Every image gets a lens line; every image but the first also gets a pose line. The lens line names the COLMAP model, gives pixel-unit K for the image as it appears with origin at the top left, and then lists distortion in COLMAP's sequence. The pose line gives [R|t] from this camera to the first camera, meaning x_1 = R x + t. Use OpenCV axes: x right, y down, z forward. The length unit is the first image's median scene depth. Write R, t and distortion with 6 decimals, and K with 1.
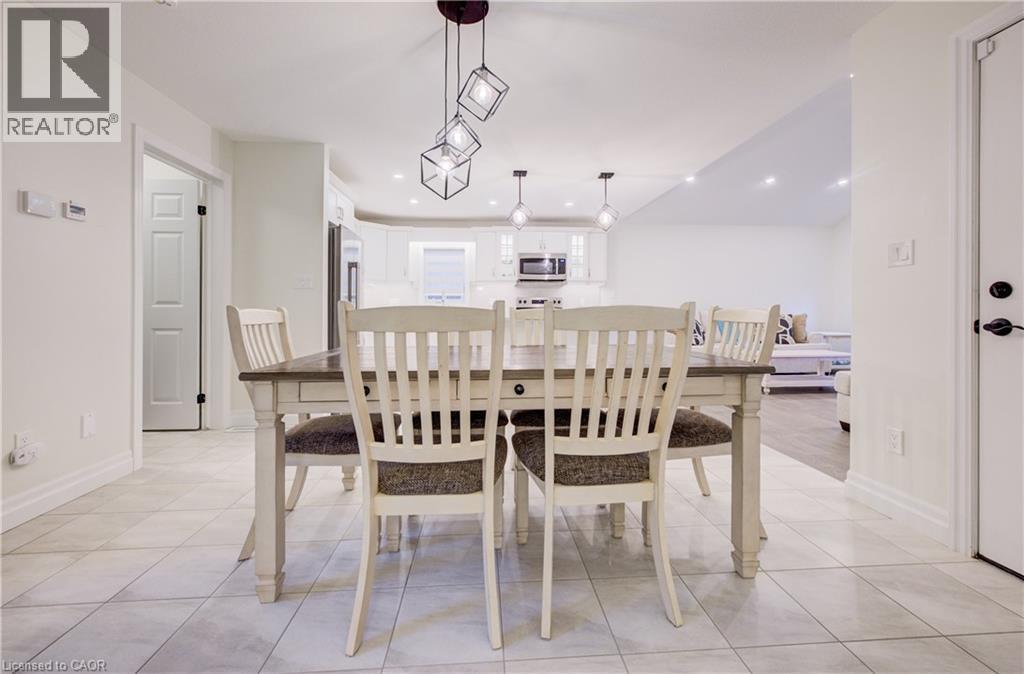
lens RADIAL K [[411.1, 0, 514.1], [0, 411.1, 320.6], [0, 0, 1]] dist [-0.004226, 0.002830]
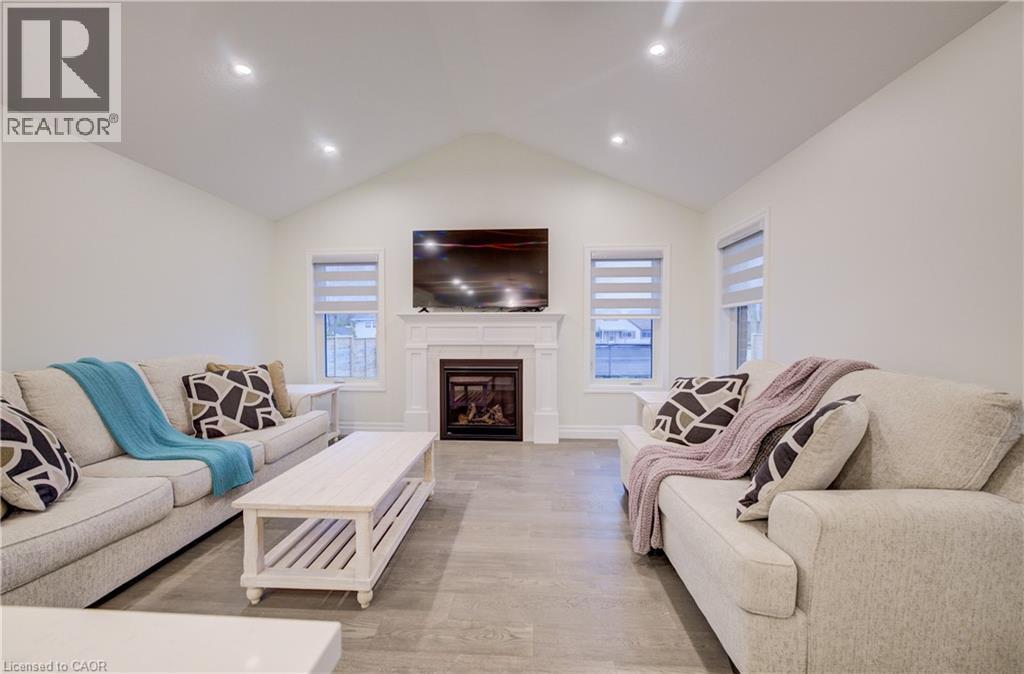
lens RADIAL K [[411.1, 0, 504.1], [0, 411.1, 333.8], [0, 0, 1]] dist [-0.004226, 0.002830]
pose [[0.152777, -0.003705, 0.988254, 0.210827], [0.026311, 0.999654, -0.000319, -0.046491], [-0.987910, 0.026051, 0.152821, 0.626683]]
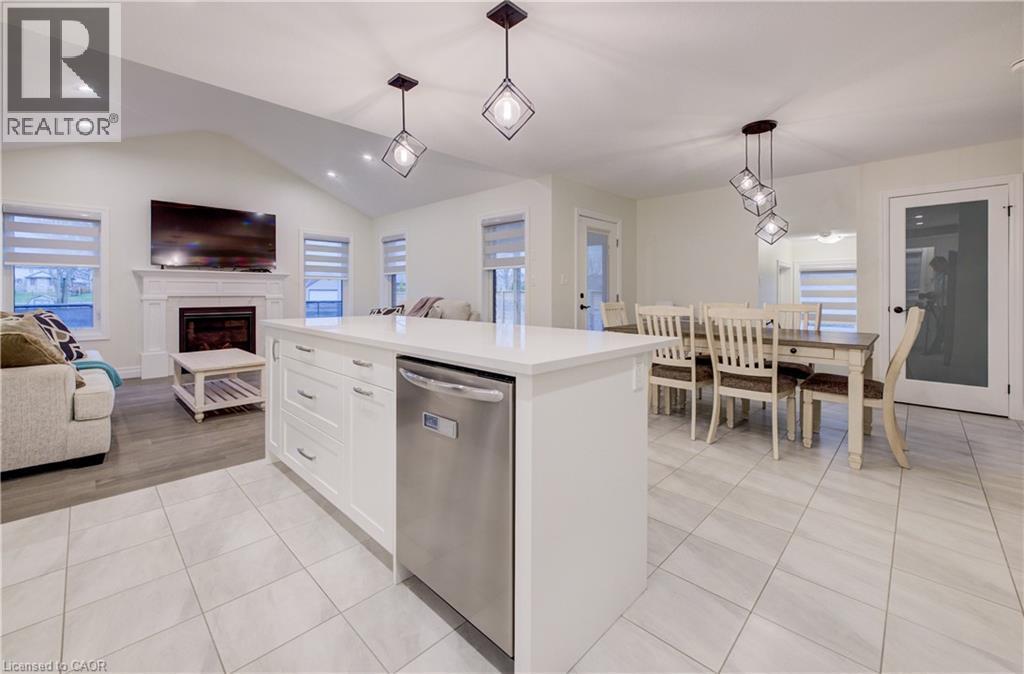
lens RADIAL K [[411.1, 0, 501.4], [0, 411.1, 293.8], [0, 0, 1]] dist [-0.004226, 0.002830]
pose [[-0.642500, -0.002968, 0.766280, -0.219597], [0.017696, 0.999668, 0.018710, -0.040232], [-0.766082, 0.025581, -0.642234, 0.885690]]
